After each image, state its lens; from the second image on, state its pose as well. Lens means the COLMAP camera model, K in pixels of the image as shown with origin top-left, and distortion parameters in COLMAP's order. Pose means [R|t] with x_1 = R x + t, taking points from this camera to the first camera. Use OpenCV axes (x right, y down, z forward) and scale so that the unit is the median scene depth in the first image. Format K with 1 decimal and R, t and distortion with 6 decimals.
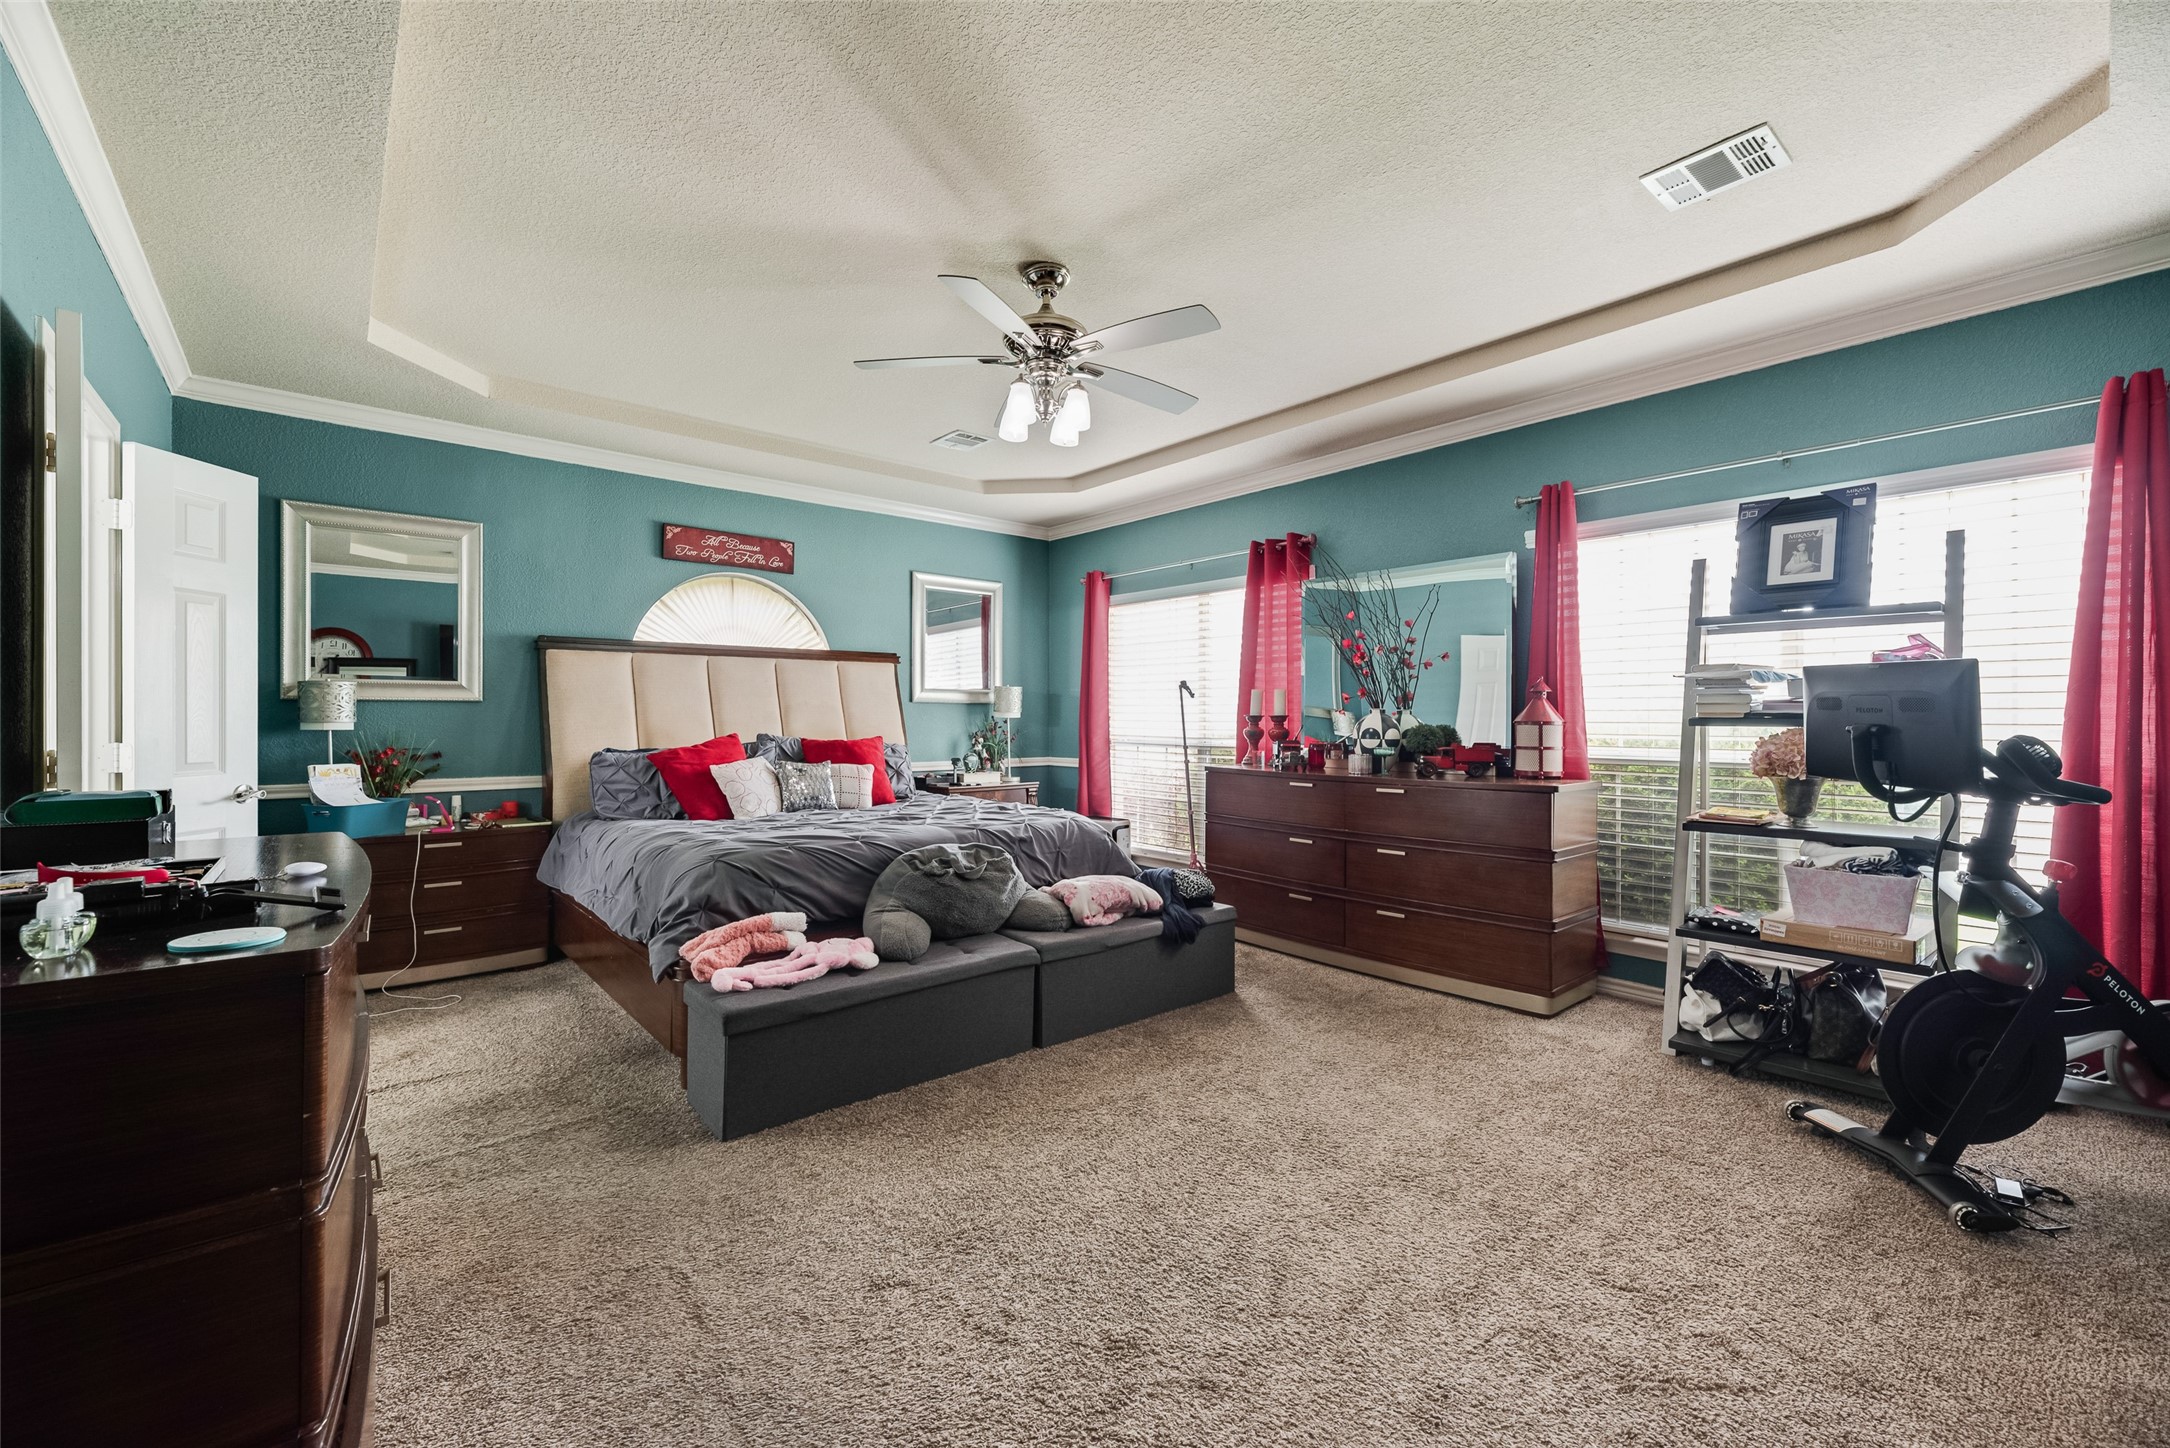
lens RADIAL K [[870.0, 0, 1081.8], [0, 870.0, 724.1], [0, 0, 1]] dist [0.002007, -0.000227]
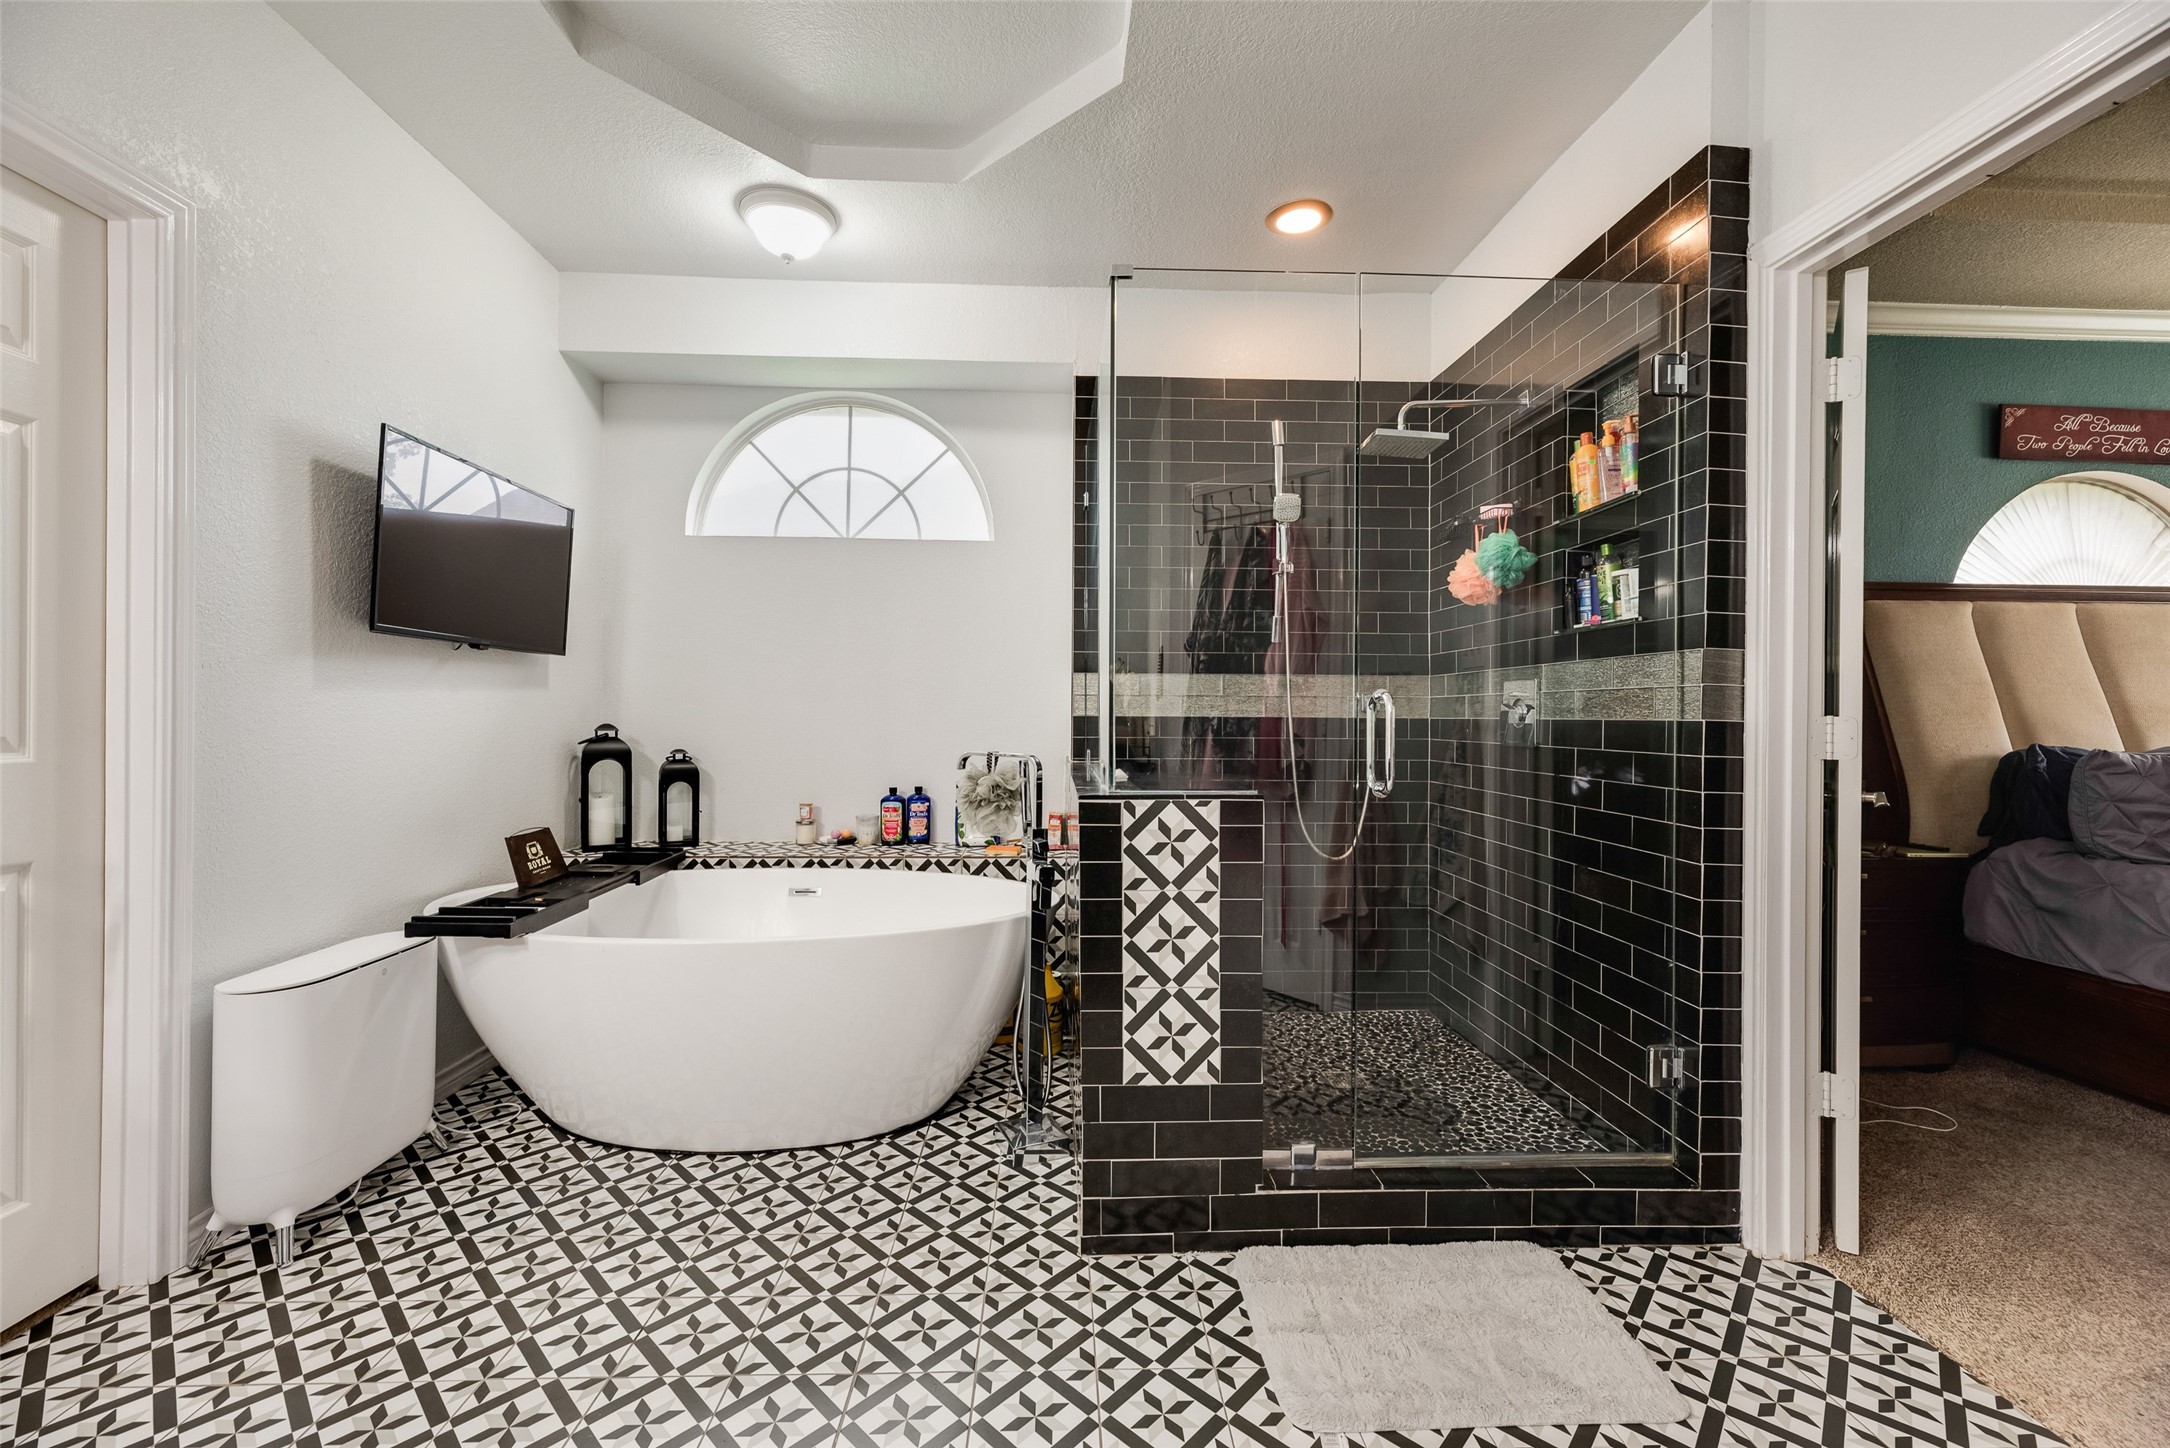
lens RADIAL K [[870.0, 0, 1087.0], [0, 870.0, 718.1], [0, 0, 1]] dist [0.002007, -0.000227]
pose [[0.786372, 0.007750, -0.617705, -0.604796], [-0.014949, 0.999867, -0.006486, 0.019658], [0.617573, 0.014334, 0.786383, 0.060631]]
